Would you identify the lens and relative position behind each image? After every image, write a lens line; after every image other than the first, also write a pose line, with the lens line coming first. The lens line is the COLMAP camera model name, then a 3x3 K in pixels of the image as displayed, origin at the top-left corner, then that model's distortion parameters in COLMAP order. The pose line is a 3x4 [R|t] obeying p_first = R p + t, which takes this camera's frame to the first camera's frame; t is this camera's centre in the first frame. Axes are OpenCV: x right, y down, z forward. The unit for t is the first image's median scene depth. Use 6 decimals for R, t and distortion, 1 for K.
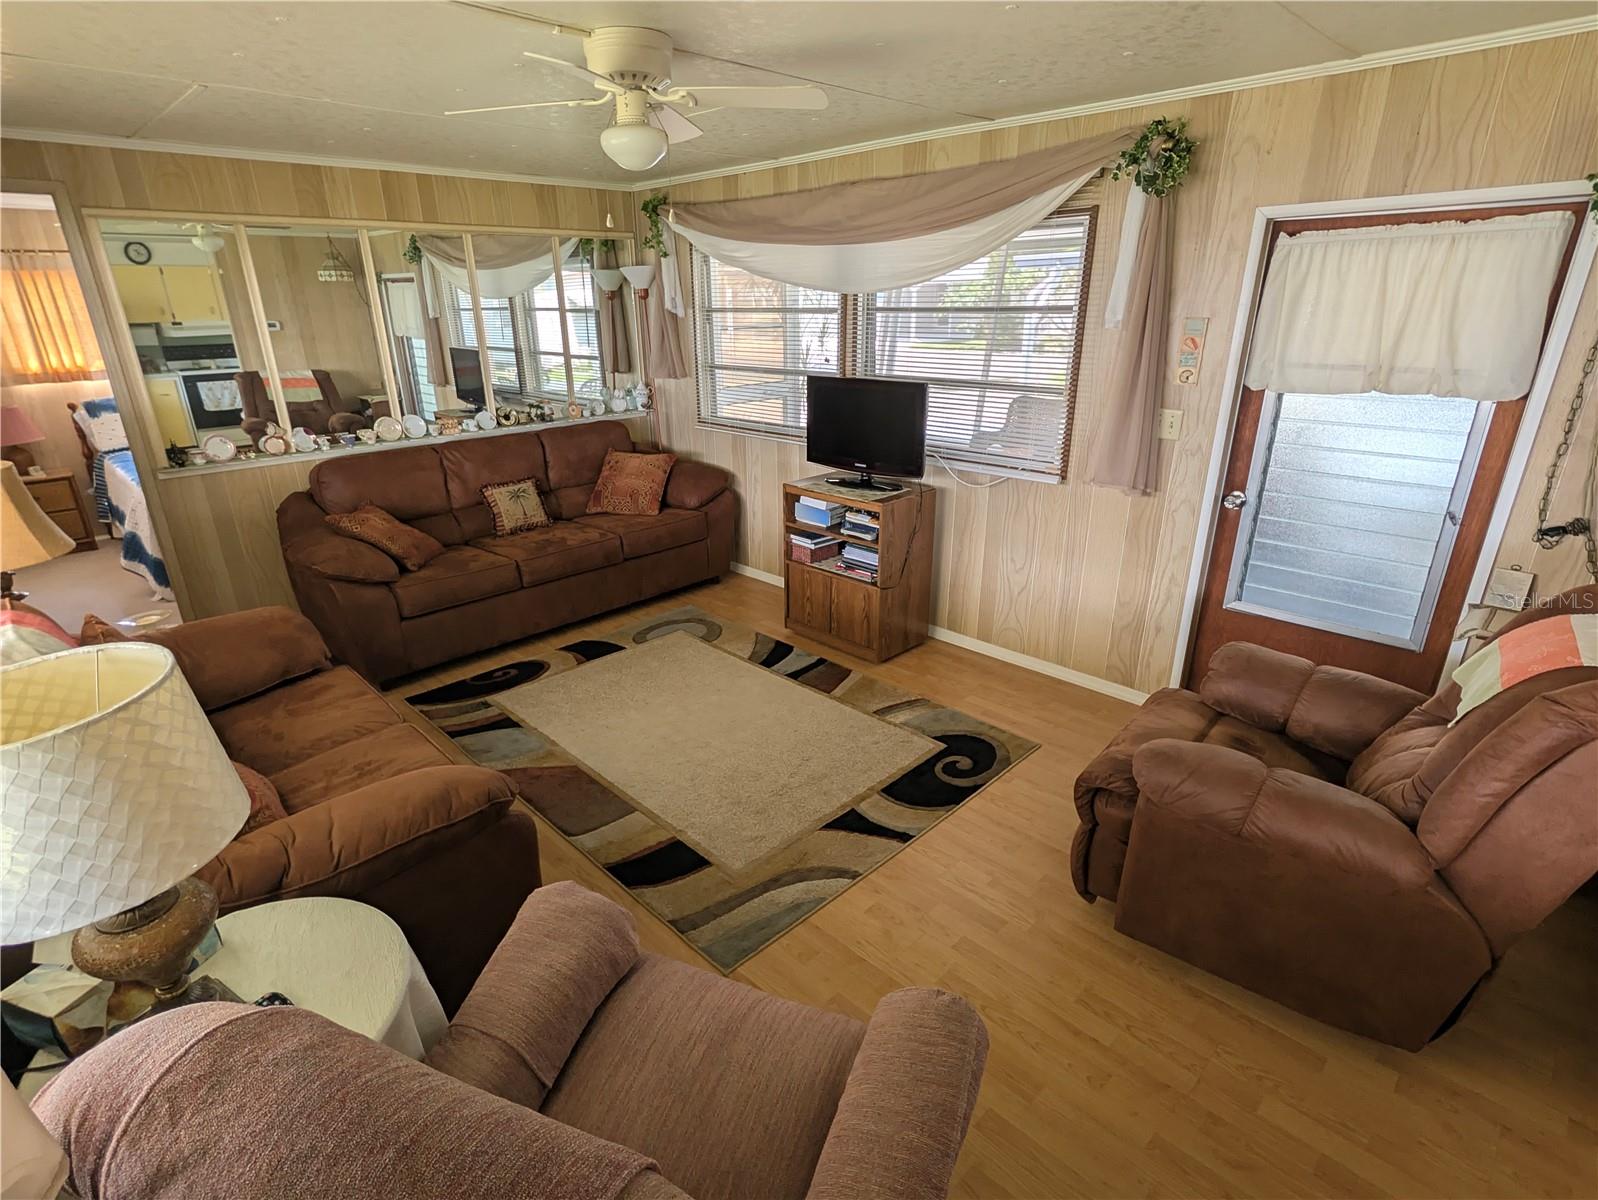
lens RADIAL K [[807.2, 0, 792.9], [0, 807.2, 615.4], [0, 0, 1]] dist [0.003098, 0.000354]
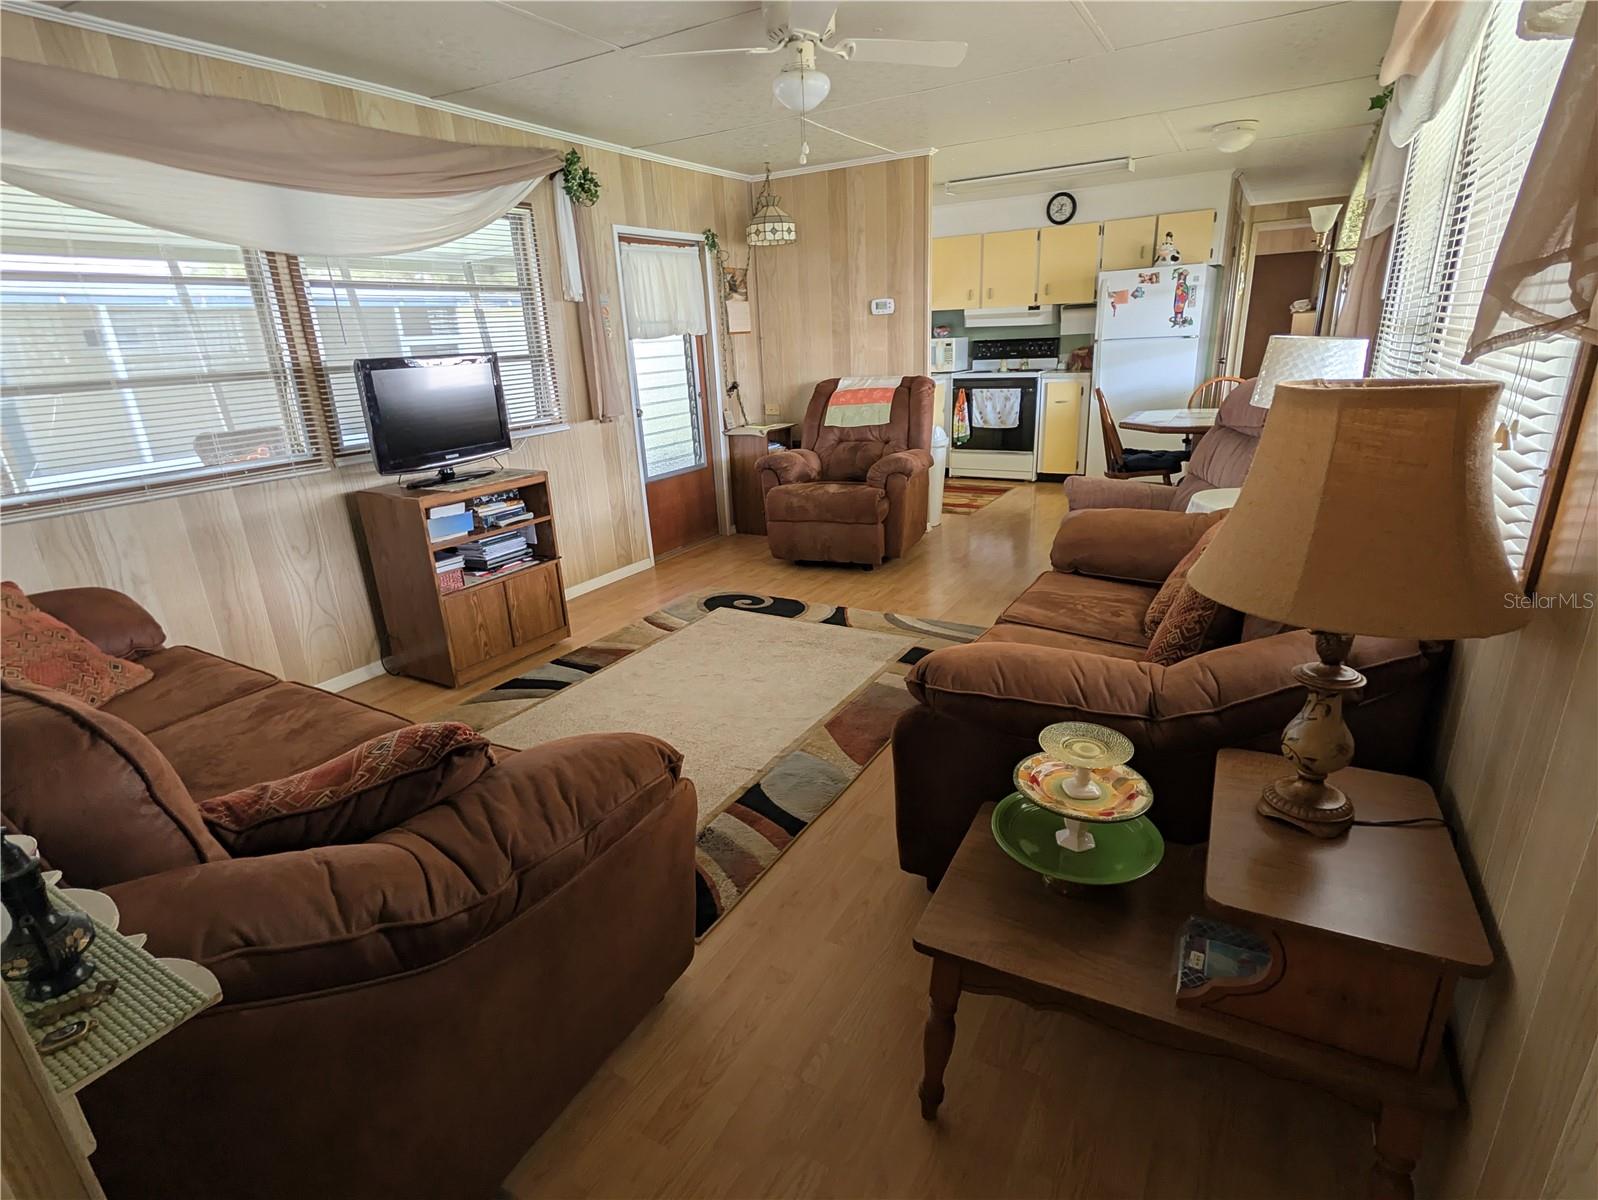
lens RADIAL K [[807.2, 0, 796.1], [0, 807.2, 609.1], [0, 0, 1]] dist [0.003098, 0.000354]
pose [[-0.256067, -0.291799, 0.921565, -0.842873], [0.397222, 0.837379, 0.375515, -0.224301], [-0.881274, 0.462223, -0.098516, 0.825009]]
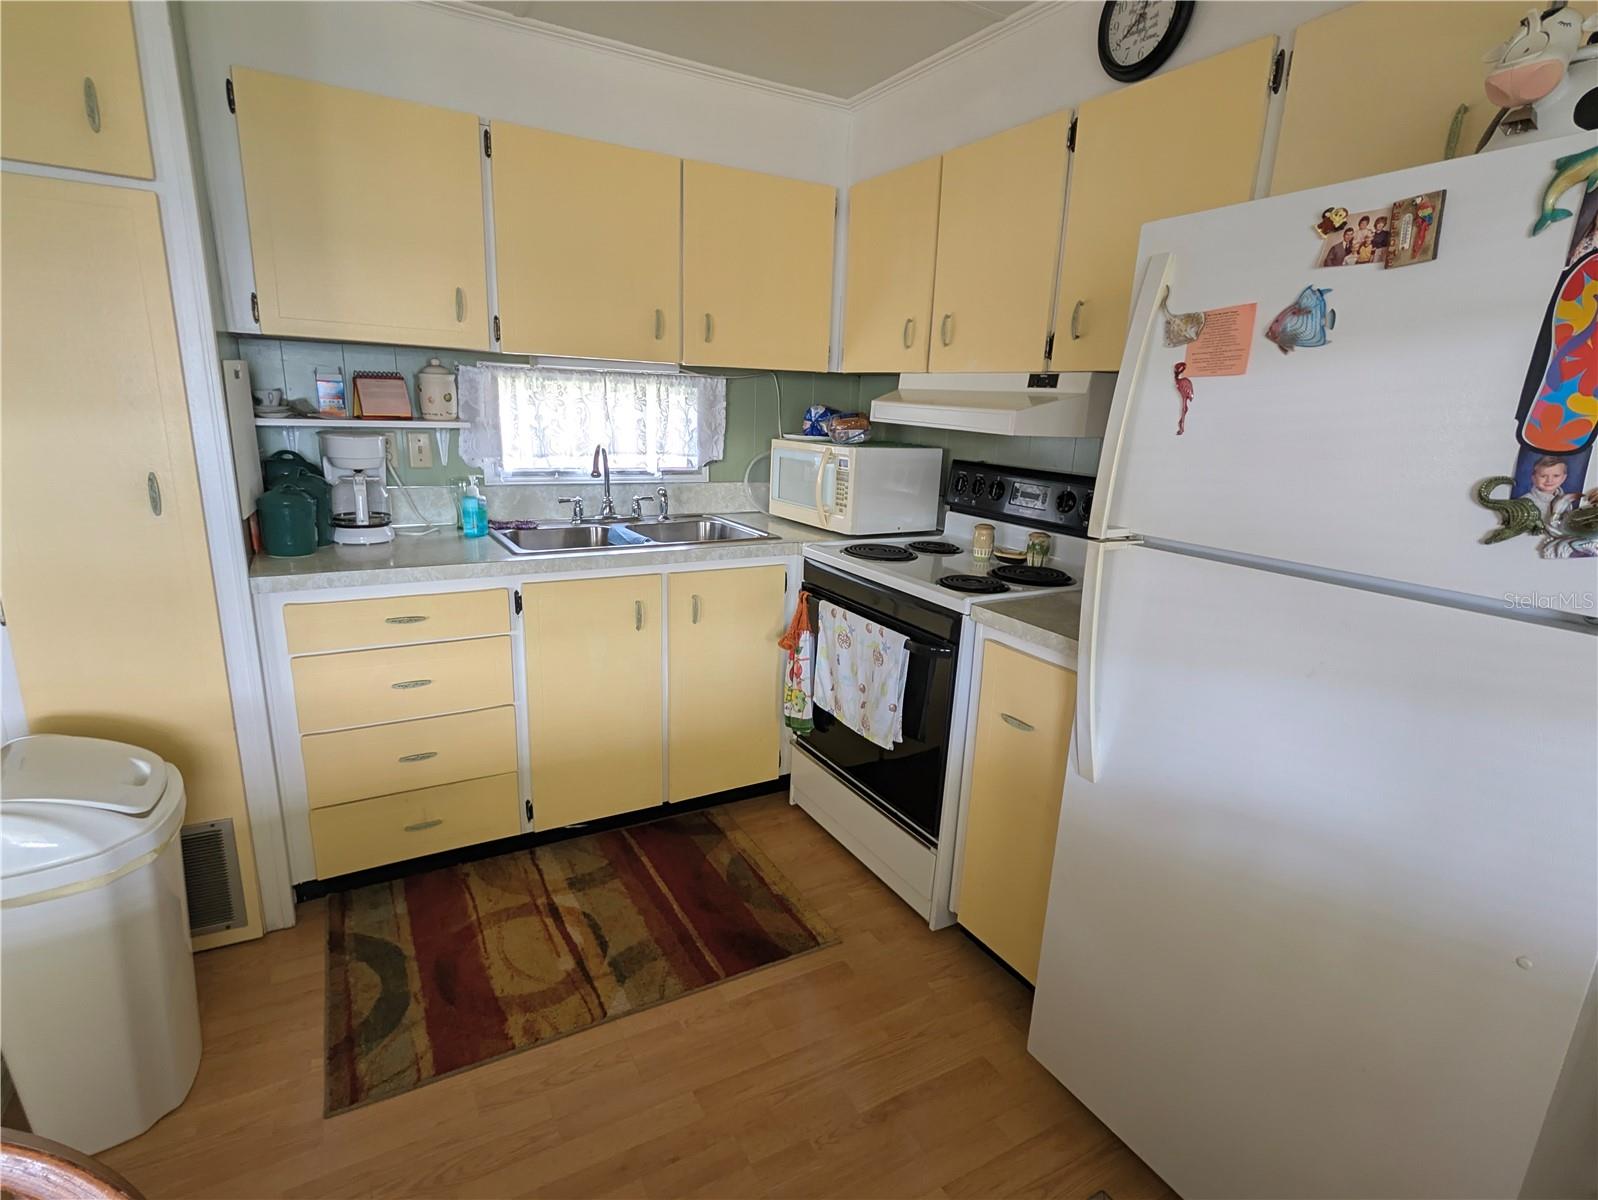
lens RADIAL K [[807.2, 0, 789.8], [0, 807.2, 612.0], [0, 0, 1]] dist [0.003098, 0.000354]
pose [[0.268090, -0.228820, 0.935825, 0.266757], [0.313522, 0.939228, 0.139836, 0.109724], [-0.910951, 0.255913, 0.323538, -0.089422]]
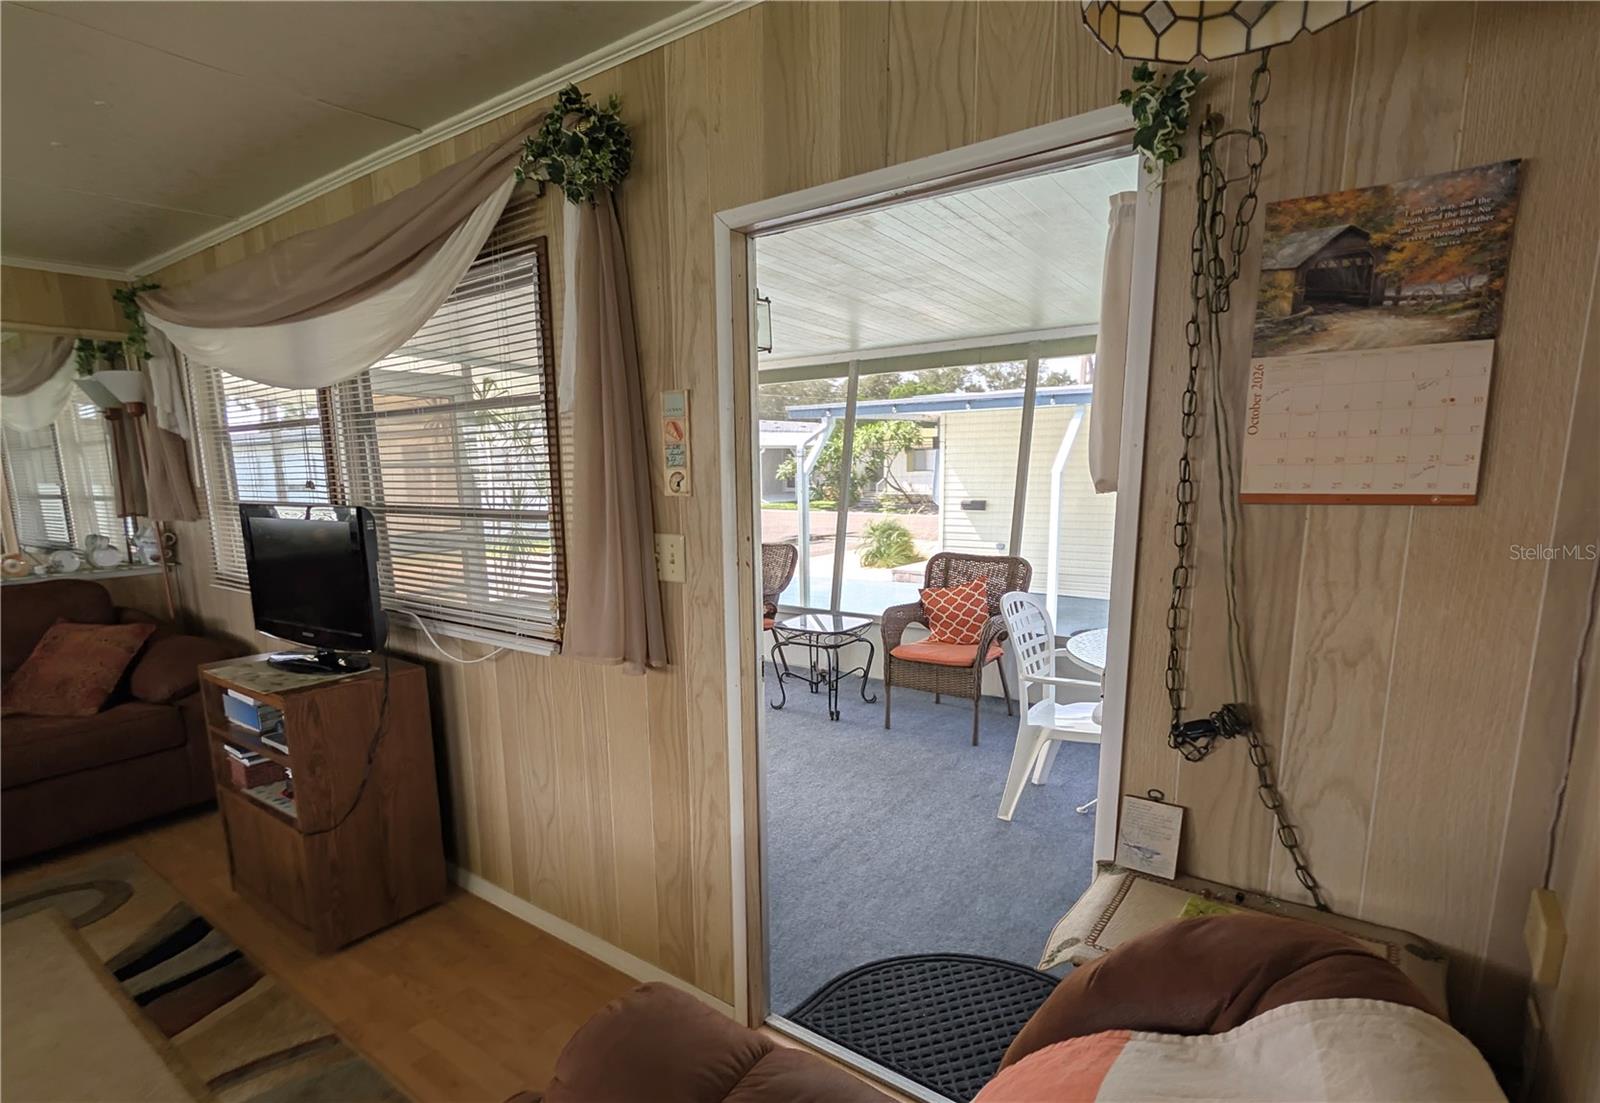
lens RADIAL K [[810.2, 0, 788.6], [0, 810.2, 614.0], [0, 0, 1]] dist [0.001732, 0.000425]
pose [[0.989172, -0.030075, 0.143647, 0.366989], [0.057190, 0.980396, -0.188556, -0.056583], [-0.135160, 0.194729, 0.971500, 0.309105]]
